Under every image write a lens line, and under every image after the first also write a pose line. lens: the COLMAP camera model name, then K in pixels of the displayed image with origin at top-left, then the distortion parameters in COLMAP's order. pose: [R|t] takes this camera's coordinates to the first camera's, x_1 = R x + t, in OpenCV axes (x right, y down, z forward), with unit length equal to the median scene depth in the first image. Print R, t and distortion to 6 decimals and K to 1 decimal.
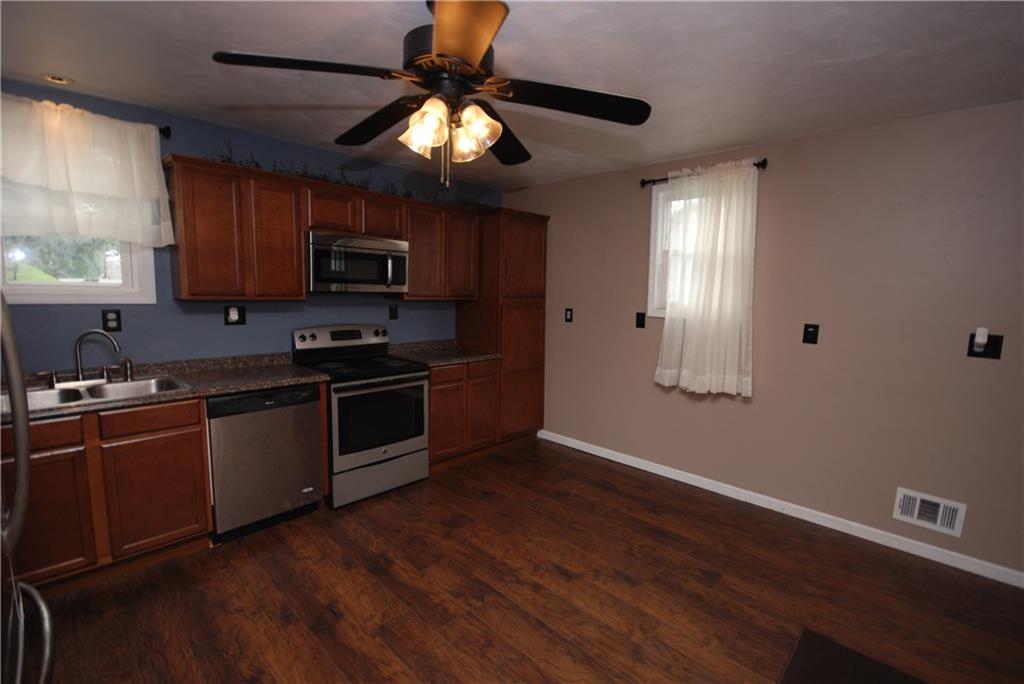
lens RADIAL K [[459.0, 0, 512.0], [0, 459.0, 342.0], [0, 0, 1]] dist [0.012776, -0.017099]
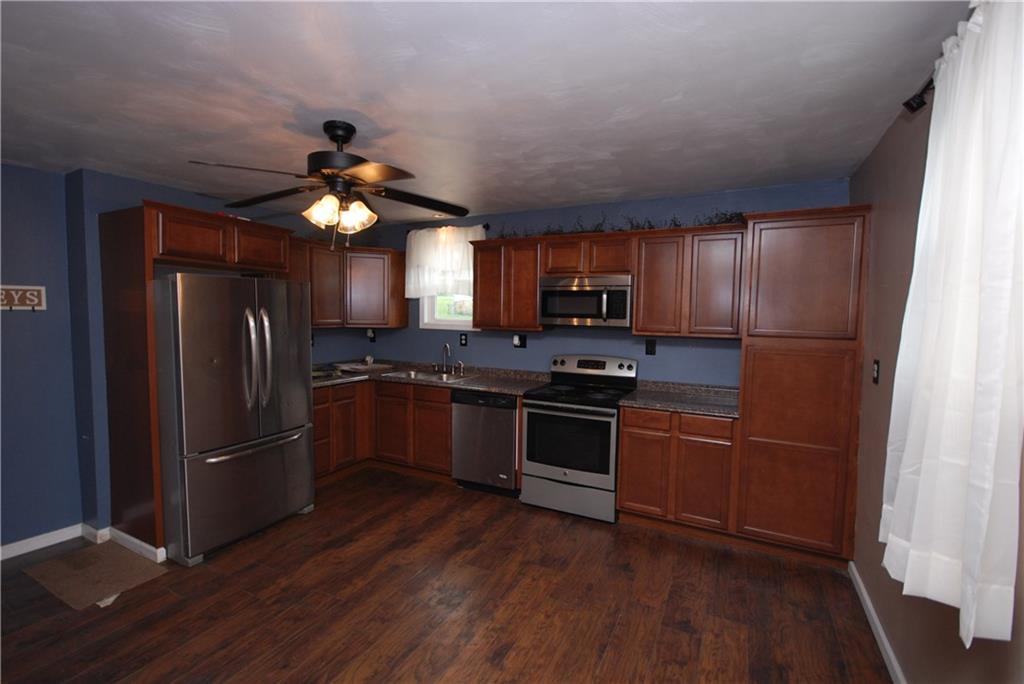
lens RADIAL K [[447.4, 0, 512.0], [0, 447.4, 342.0], [0, 0, 1]] dist [-0.014466, 0.000289]
pose [[0.291479, 0.039168, -0.955775, 0.694194], [-0.122451, 0.992469, 0.003328, -0.056101], [0.948707, 0.116066, 0.294080, 0.565848]]
